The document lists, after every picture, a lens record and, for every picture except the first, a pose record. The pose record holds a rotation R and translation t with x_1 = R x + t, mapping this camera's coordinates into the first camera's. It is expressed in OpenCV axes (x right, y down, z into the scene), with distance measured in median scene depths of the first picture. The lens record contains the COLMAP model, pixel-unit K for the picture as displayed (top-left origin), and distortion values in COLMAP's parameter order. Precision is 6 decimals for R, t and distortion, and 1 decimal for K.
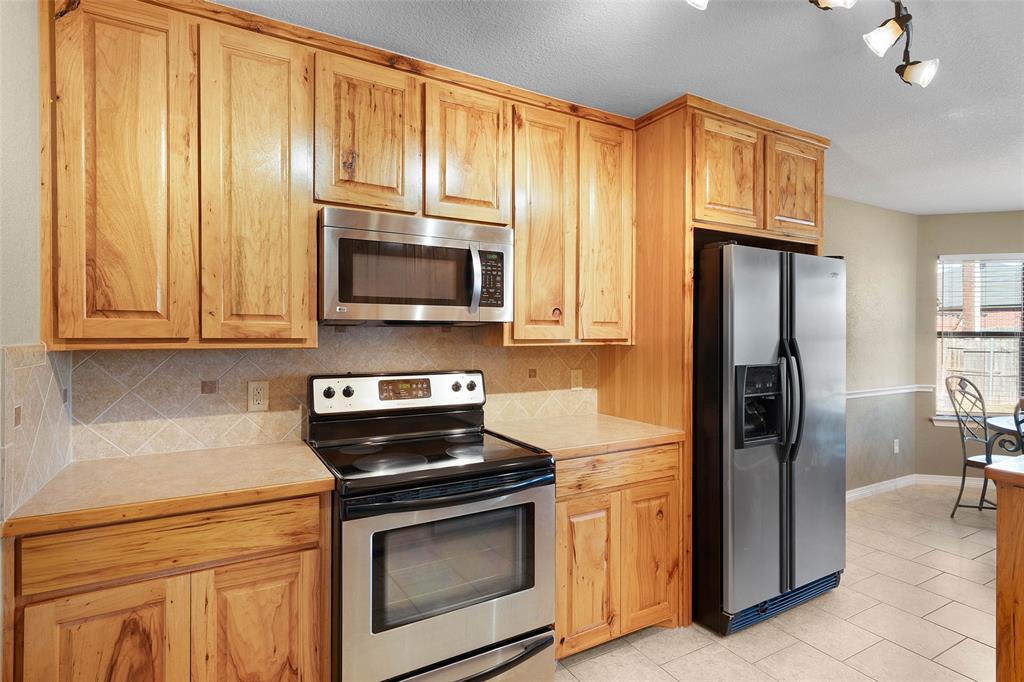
lens RADIAL K [[509.5, 0, 509.4], [0, 509.5, 337.0], [0, 0, 1]] dist [0.000866, 0.000346]
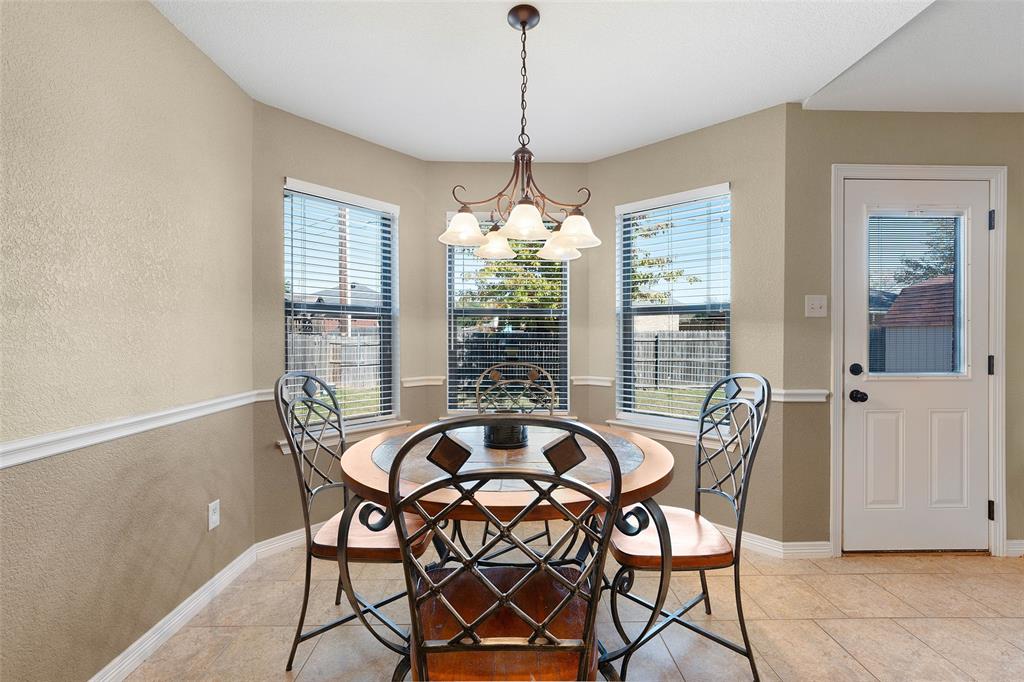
lens RADIAL K [[453.8, 0, 517.6], [0, 453.8, 339.7], [0, 0, 1]] dist [-0.013131, -0.000241]
pose [[0.459199, -0.009829, 0.888279, 0.513003], [0.015993, 0.999868, 0.002796, 0.040111], [-0.888190, 0.012923, 0.459295, 0.527711]]
